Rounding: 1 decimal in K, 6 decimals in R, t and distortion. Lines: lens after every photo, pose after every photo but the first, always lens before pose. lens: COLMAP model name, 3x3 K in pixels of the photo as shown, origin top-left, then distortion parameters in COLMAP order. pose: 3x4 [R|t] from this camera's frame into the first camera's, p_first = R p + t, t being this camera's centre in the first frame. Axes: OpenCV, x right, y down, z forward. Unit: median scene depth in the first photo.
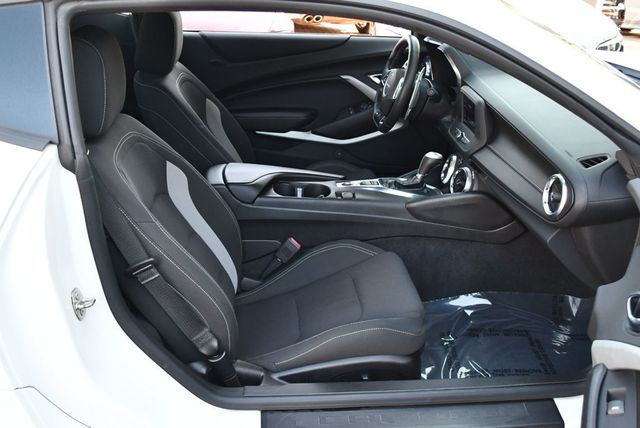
lens RADIAL K [[650.1, 0, 320.0], [0, 650.1, 214.0], [0, 0, 1]] dist [-0.082144, 0.003249]
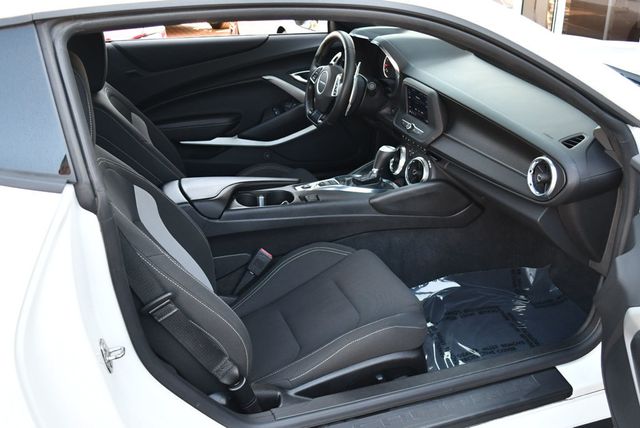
lens RADIAL K [[650.1, 0, 320.0], [0, 650.1, 214.0], [0, 0, 1]] dist [-0.082144, 0.003249]
pose [[0.968598, -0.123096, 0.216022, -0.166876], [0.120616, 0.992392, 0.024681, -0.028549], [-0.217416, 0.002150, 0.976077, 0.034860]]
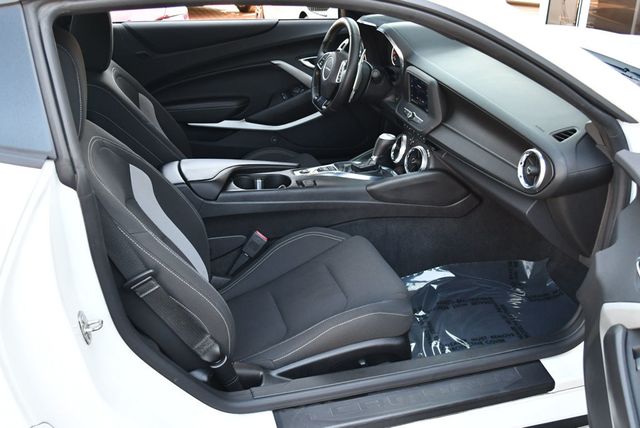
lens RADIAL K [[650.1, 0, 320.0], [0, 650.1, 214.0], [0, 0, 1]] dist [-0.082144, 0.003249]
pose [[0.980232, -0.091923, 0.175198, -0.123404], [0.085985, 0.995444, 0.041206, -0.021877], [-0.178188, -0.025327, 0.983670, 0.016614]]
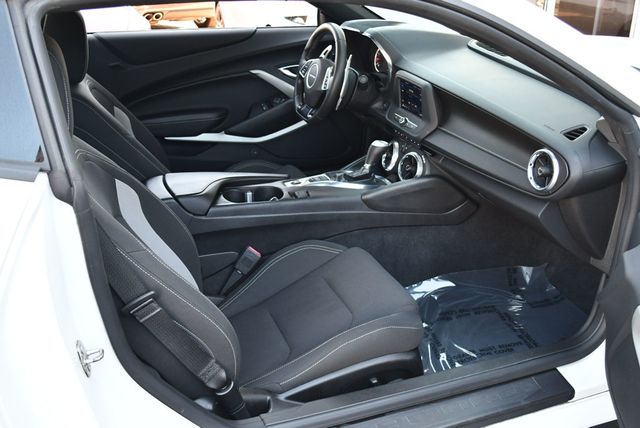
lens RADIAL K [[650.1, 0, 320.0], [0, 650.1, 214.0], [0, 0, 1]] dist [-0.082144, 0.003249]
pose [[0.963854, -0.122405, 0.236649, -0.165435], [0.120375, 0.992461, 0.023066, -0.019295], [-0.237688, 0.006254, 0.971321, 0.073370]]
